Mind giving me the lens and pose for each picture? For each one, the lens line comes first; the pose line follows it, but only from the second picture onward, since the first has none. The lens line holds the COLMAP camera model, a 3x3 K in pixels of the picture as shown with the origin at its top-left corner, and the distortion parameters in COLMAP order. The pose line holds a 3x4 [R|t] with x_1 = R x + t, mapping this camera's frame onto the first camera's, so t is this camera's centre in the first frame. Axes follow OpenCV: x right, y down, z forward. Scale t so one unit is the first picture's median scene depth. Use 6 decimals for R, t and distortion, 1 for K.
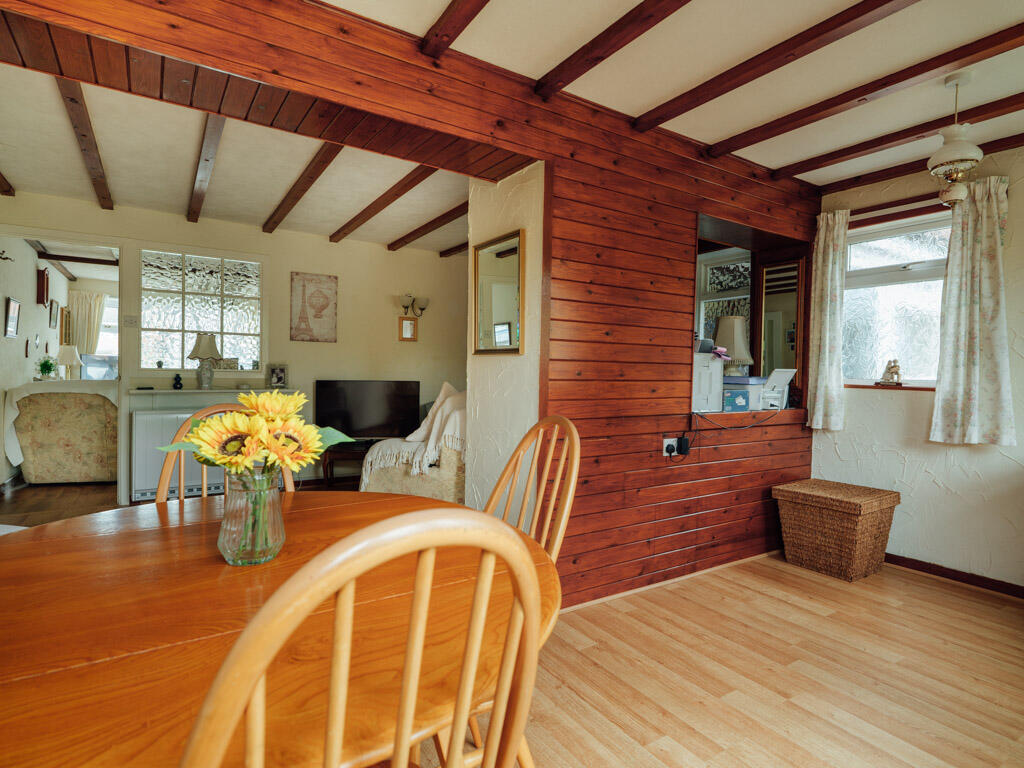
lens RADIAL K [[553.1, 0, 514.4], [0, 553.1, 378.4], [0, 0, 1]] dist [0.010207, -0.000217]
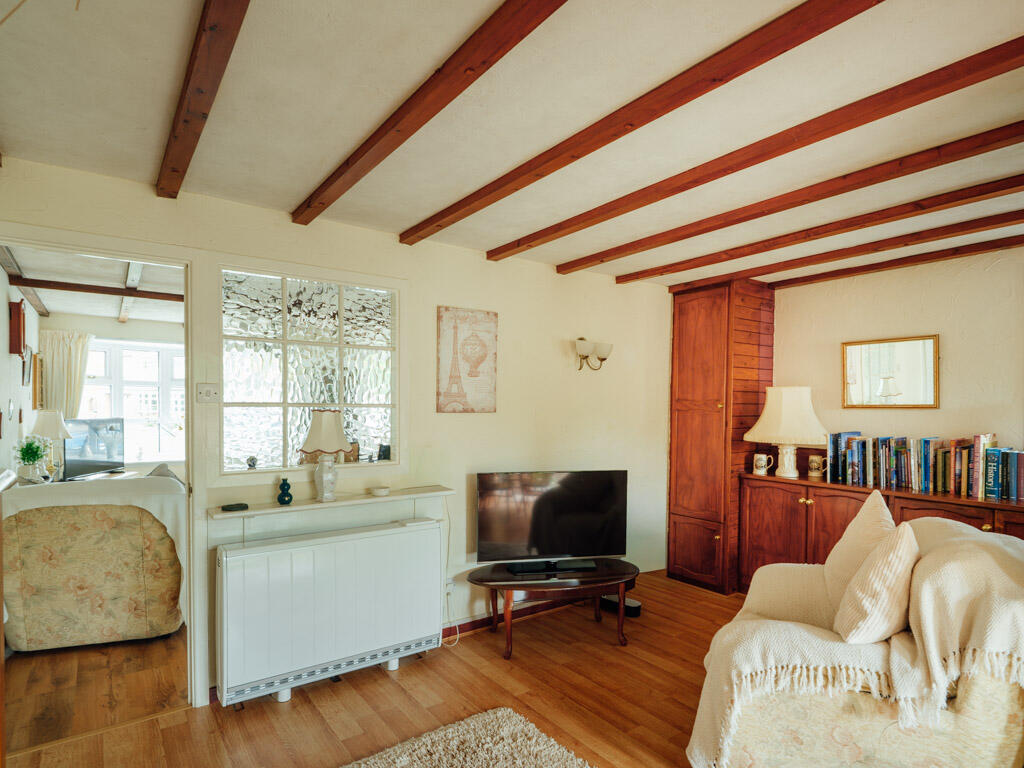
lens RADIAL K [[553.1, 0, 499.1], [0, 553.1, 416.2], [0, 0, 1]] dist [0.010207, -0.000217]
pose [[0.997717, -0.013920, 0.066088, -0.375193], [0.012872, 0.999785, 0.016253, -0.073921], [-0.066300, -0.015365, 0.997681, 0.352874]]
